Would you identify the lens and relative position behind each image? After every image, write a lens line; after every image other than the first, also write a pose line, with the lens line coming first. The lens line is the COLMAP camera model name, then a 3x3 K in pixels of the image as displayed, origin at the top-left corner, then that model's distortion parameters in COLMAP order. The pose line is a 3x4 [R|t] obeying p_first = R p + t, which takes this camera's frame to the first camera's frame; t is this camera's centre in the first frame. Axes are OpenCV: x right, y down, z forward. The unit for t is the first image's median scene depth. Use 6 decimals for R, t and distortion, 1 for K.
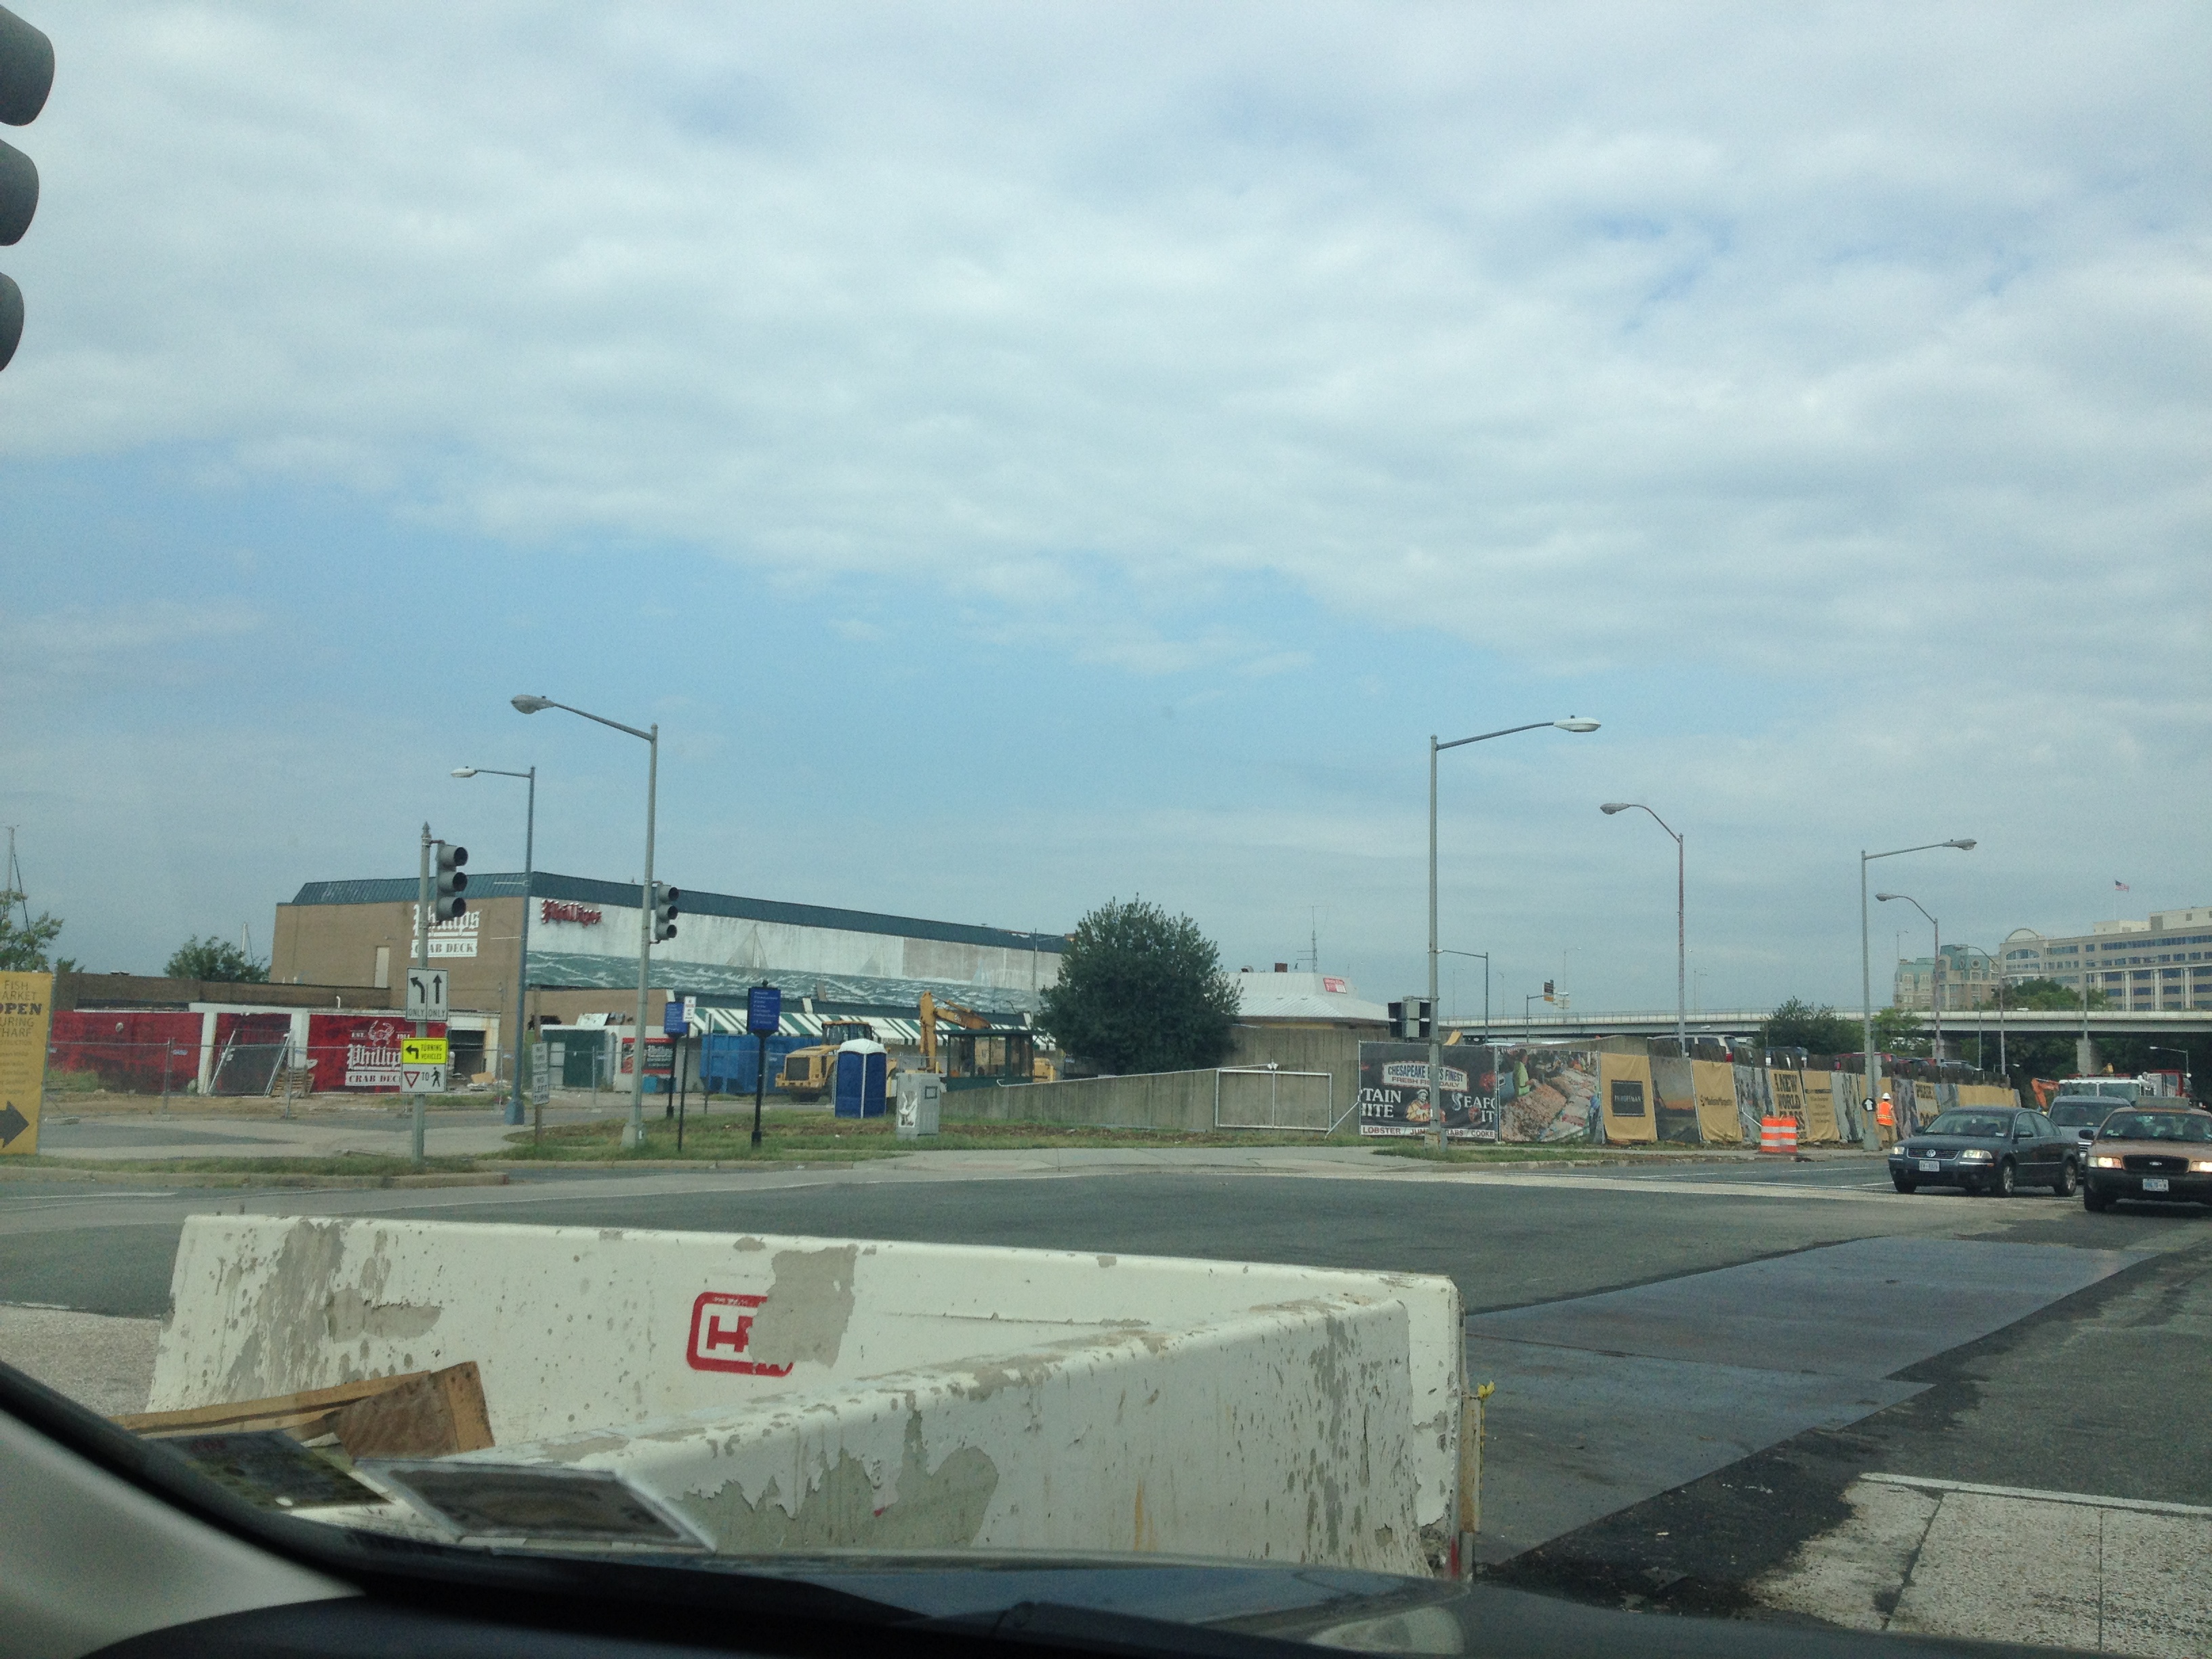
lens RADIAL K [[1946.5, 0, 1073.9], [0, 1946.5, 837.7], [0, 0, 1]] dist [0.162971, -0.304229]
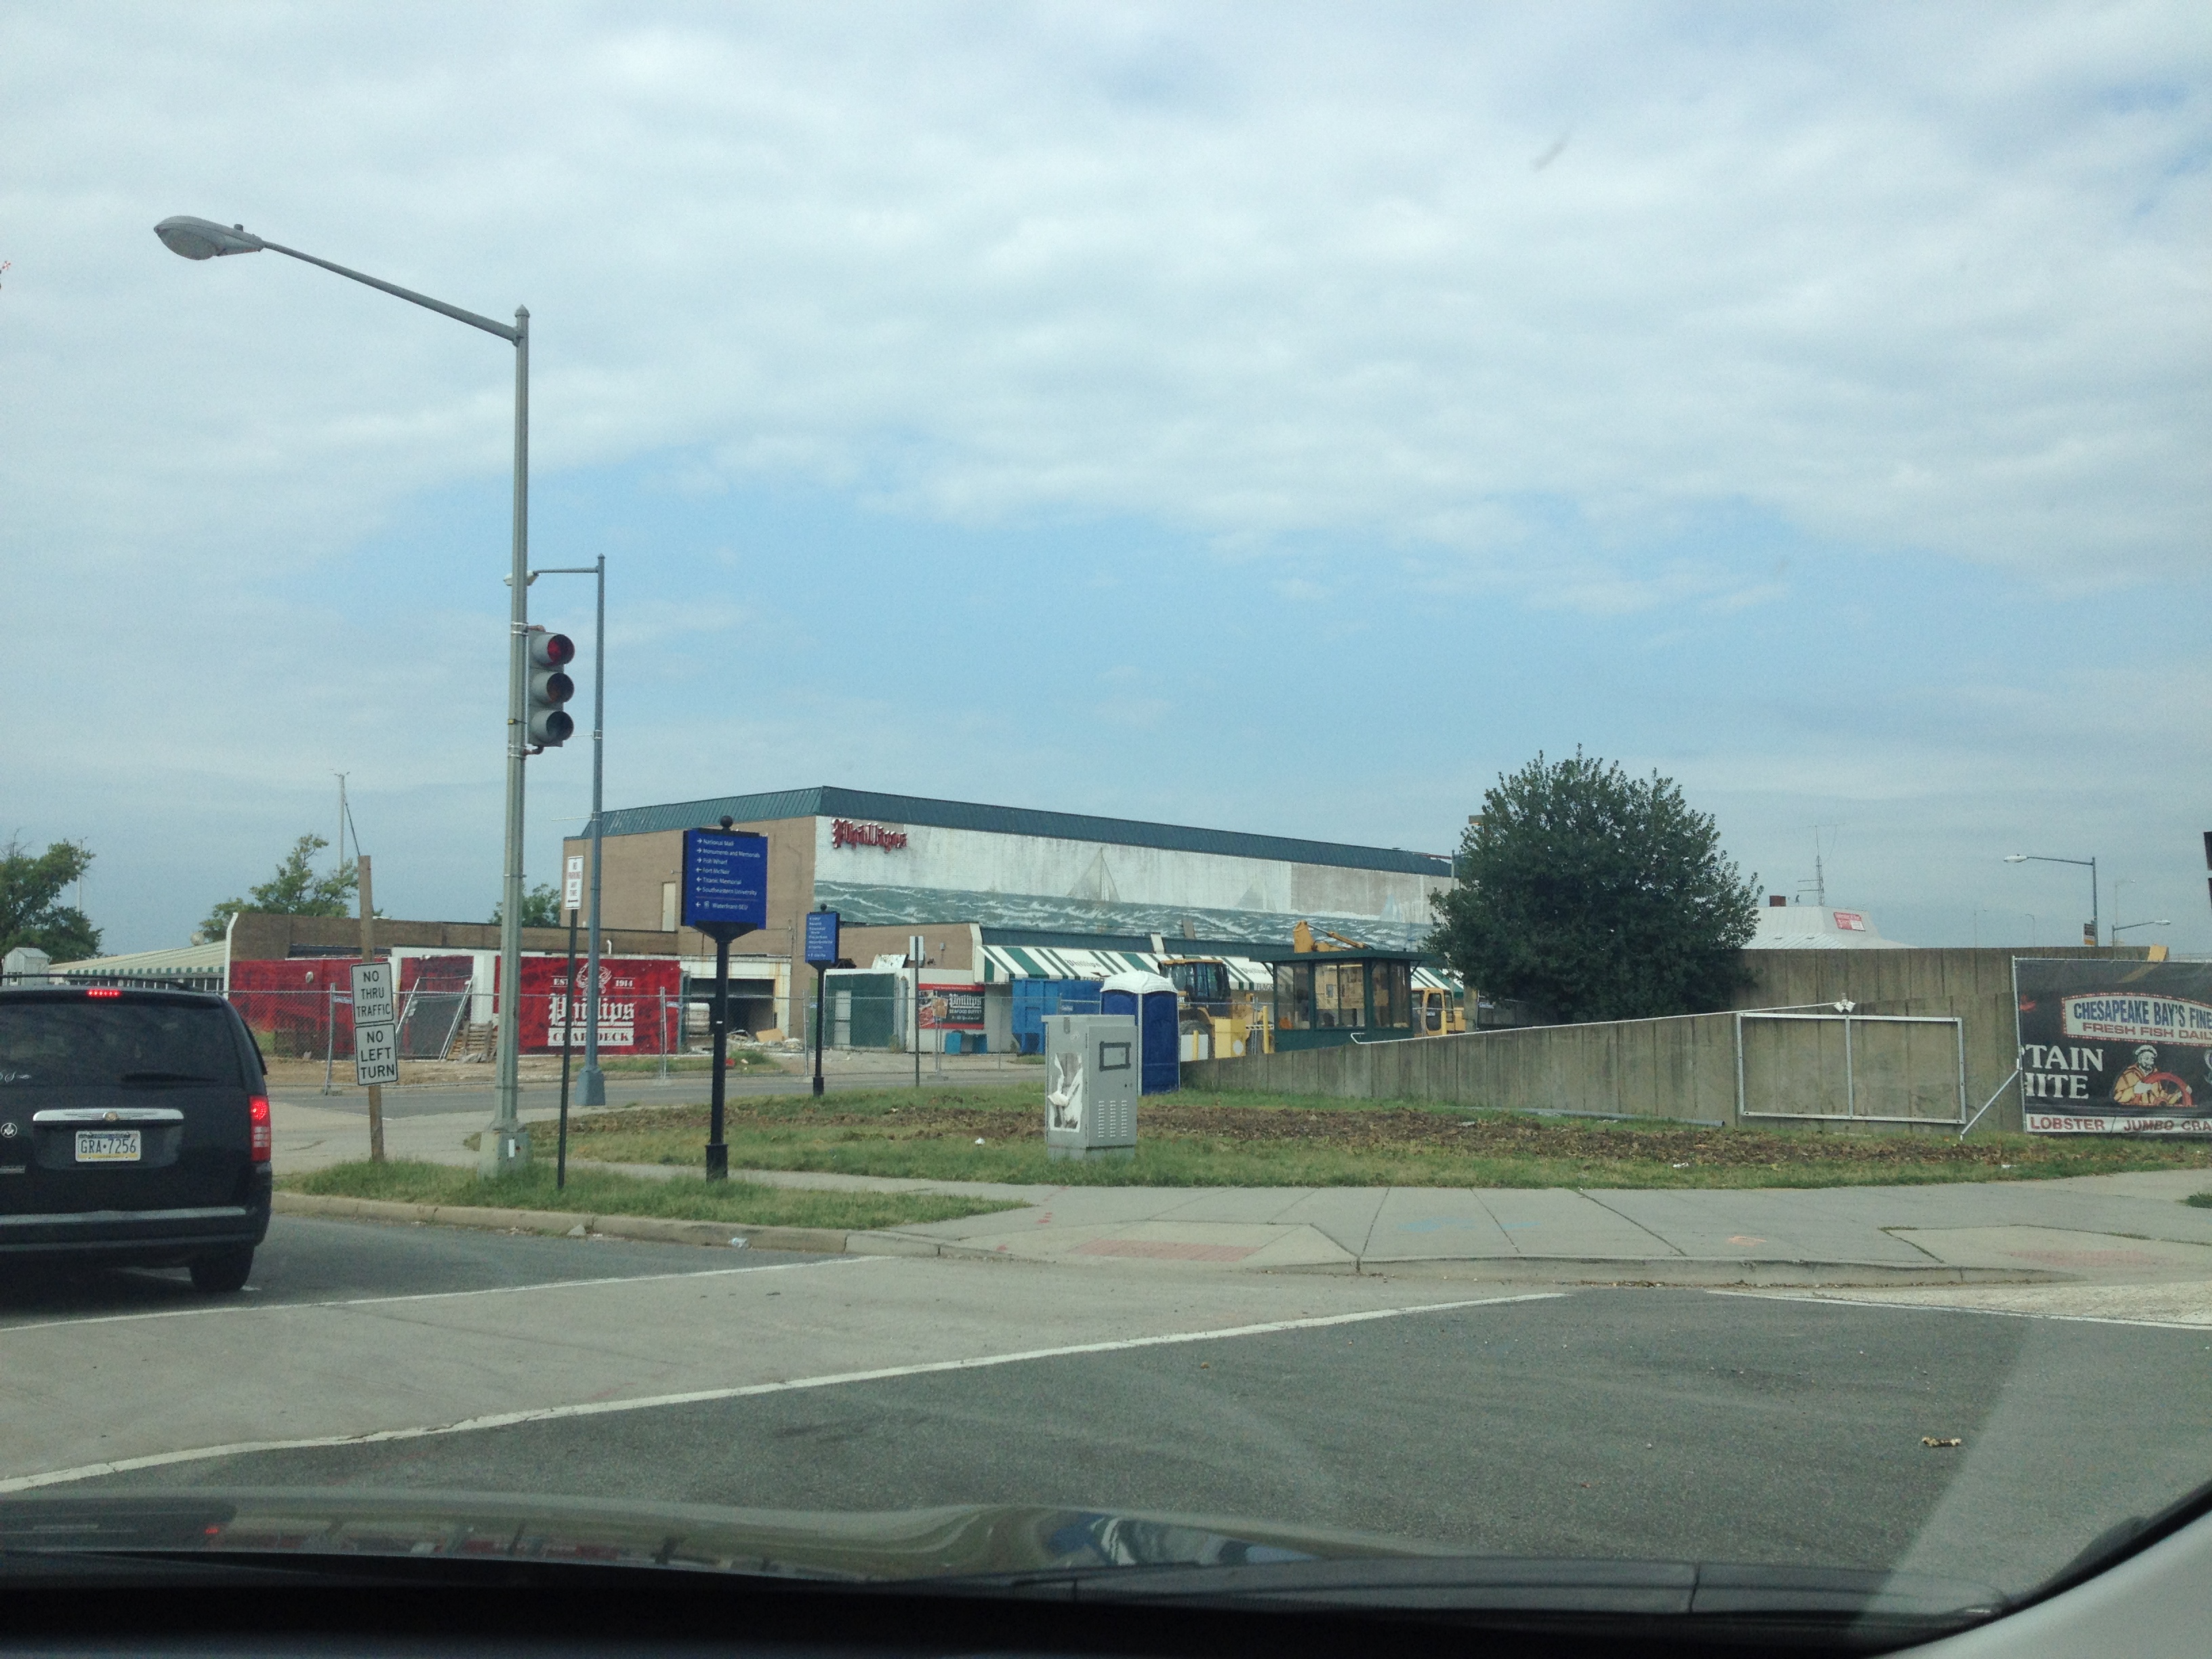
lens RADIAL K [[1946.5, 0, 1073.9], [0, 1946.5, 837.7], [0, 0, 1]] dist [0.162971, -0.304229]
pose [[0.973317, -0.031233, -0.227328, 0.012372], [0.035815, 0.999229, 0.016058, 0.031865], [0.226651, -0.023771, 0.973686, 0.246781]]
